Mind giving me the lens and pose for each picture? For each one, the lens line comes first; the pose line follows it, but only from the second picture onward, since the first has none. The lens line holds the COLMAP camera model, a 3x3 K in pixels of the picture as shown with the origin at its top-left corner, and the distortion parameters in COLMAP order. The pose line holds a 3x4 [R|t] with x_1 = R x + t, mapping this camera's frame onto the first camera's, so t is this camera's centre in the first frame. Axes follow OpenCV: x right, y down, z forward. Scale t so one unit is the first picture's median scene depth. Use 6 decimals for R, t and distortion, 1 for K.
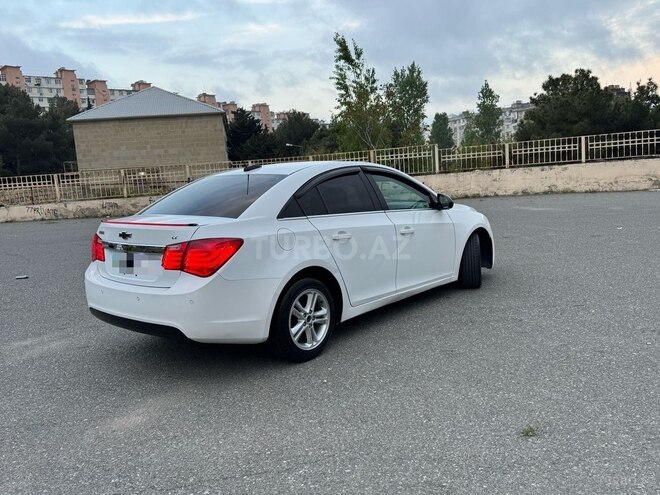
lens RADIAL K [[559.8, 0, 327.7], [0, 559.8, 249.3], [0, 0, 1]] dist [0.107271, -0.187240]
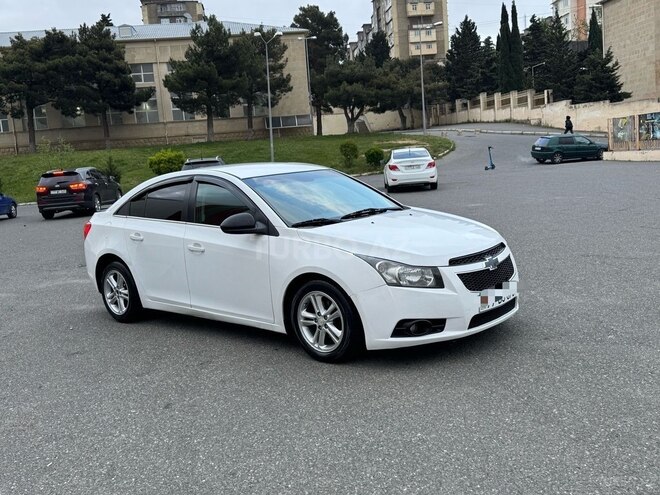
lens RADIAL K [[663.2, 0, 331.8], [0, 663.2, 250.6], [0, 0, 1]] dist [0.163377, -0.355951]
pose [[-0.011101, 0.198454, -0.980047, 0.306478], [-0.058292, 0.978312, 0.198763, -0.065446], [0.998238, 0.059336, 0.000708, 0.304809]]
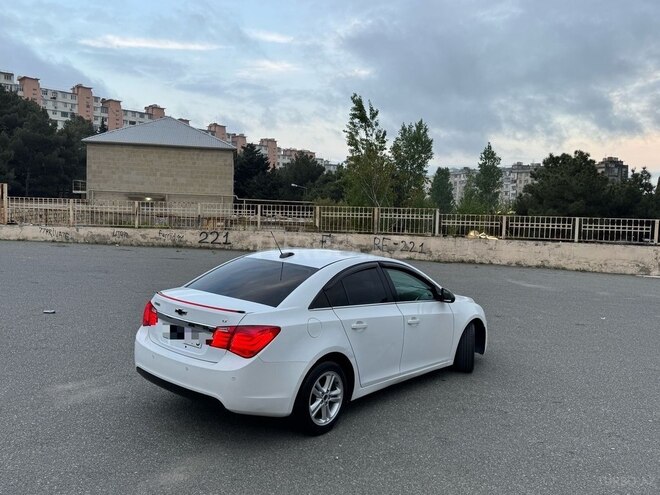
lens RADIAL K [[556.9, 0, 327.5], [0, 556.9, 247.4], [0, 0, 1]] dist [0.138116, -0.259091]
pose [[0.994522, 0.104176, 0.008512, -0.014568], [-0.103321, 0.992134, -0.070671, -0.020840], [-0.015808, 0.069405, 0.997463, -0.037070]]
